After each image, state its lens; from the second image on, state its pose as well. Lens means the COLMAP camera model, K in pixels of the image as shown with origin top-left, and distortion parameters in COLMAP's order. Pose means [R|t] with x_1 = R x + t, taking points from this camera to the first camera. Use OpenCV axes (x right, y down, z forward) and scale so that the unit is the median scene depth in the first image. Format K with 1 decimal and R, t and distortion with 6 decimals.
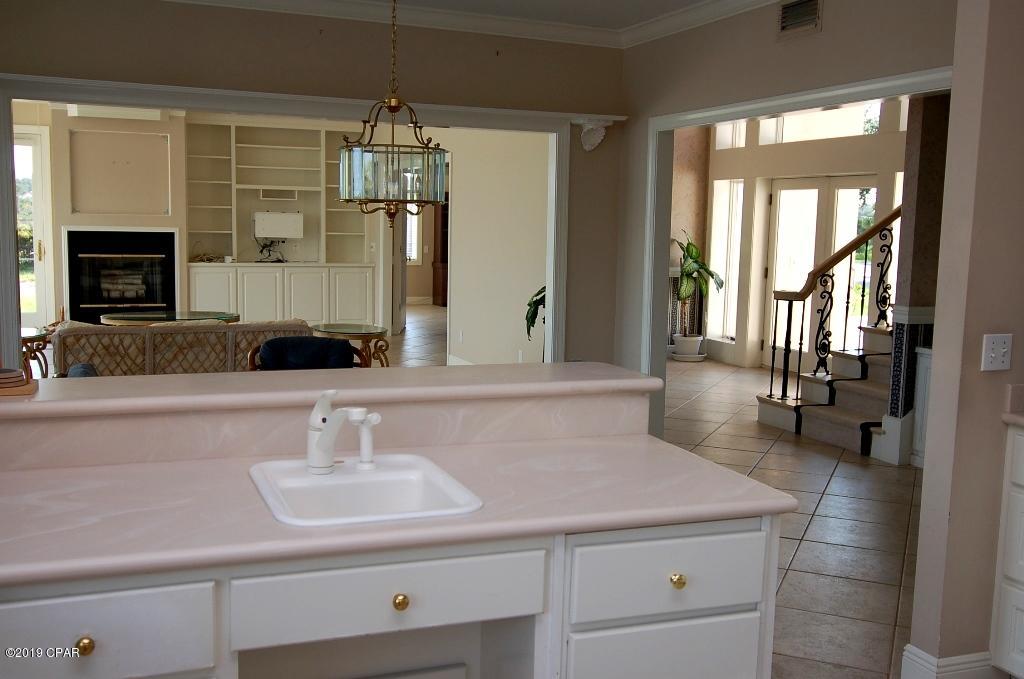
lens RADIAL K [[1018.1, 0, 517.8], [0, 1018.1, 368.7], [0, 0, 1]] dist [0.001209, 0.000000]
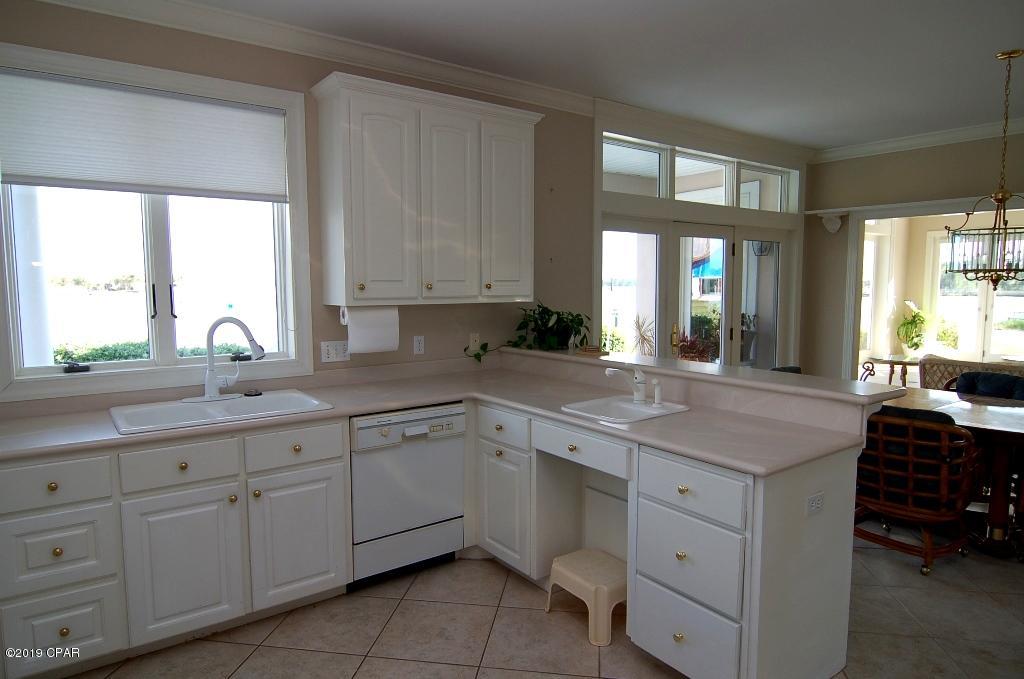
lens RADIAL K [[625.5, 0, 495.5], [0, 625.5, 369.0], [0, 0, 1]] dist [-0.007094, -0.005130]
pose [[0.230972, 0.106455, -0.967119, 0.203142], [-0.132447, 0.988184, 0.077142, -0.006064], [0.963903, 0.110274, 0.242342, 0.077816]]
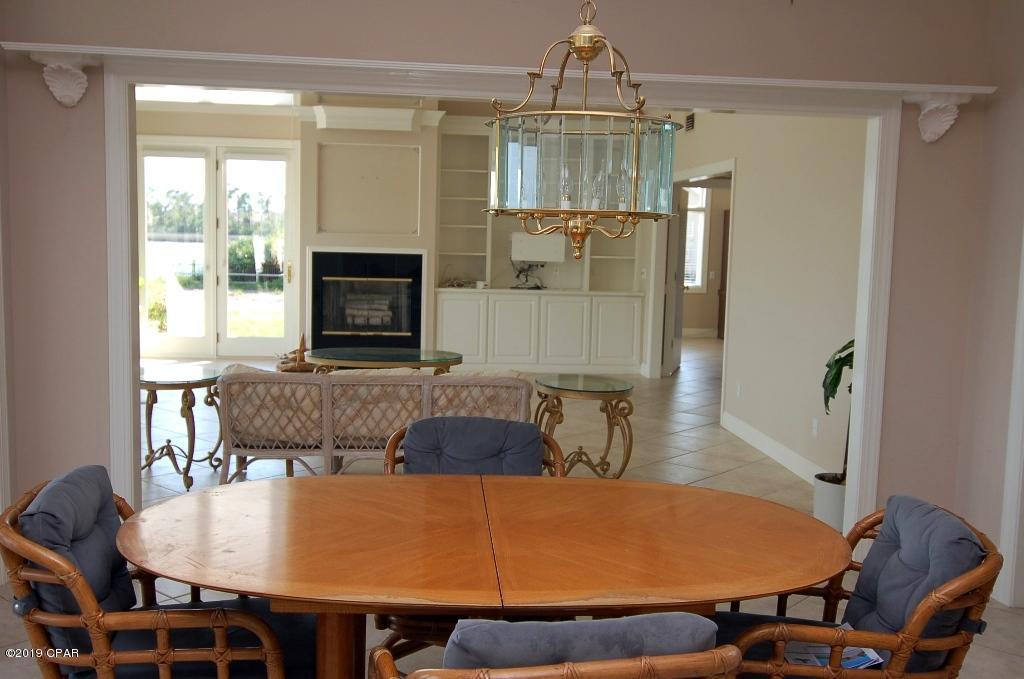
lens RADIAL K [[1018.1, 0, 514.1], [0, 1018.1, 341.7], [0, 0, 1]] dist [0.001209, 0.000000]
pose [[0.956335, 0.034239, -0.290259, 0.004515], [-0.047558, 0.998109, -0.038955, -0.026799], [0.288377, 0.051058, 0.956155, 0.174337]]
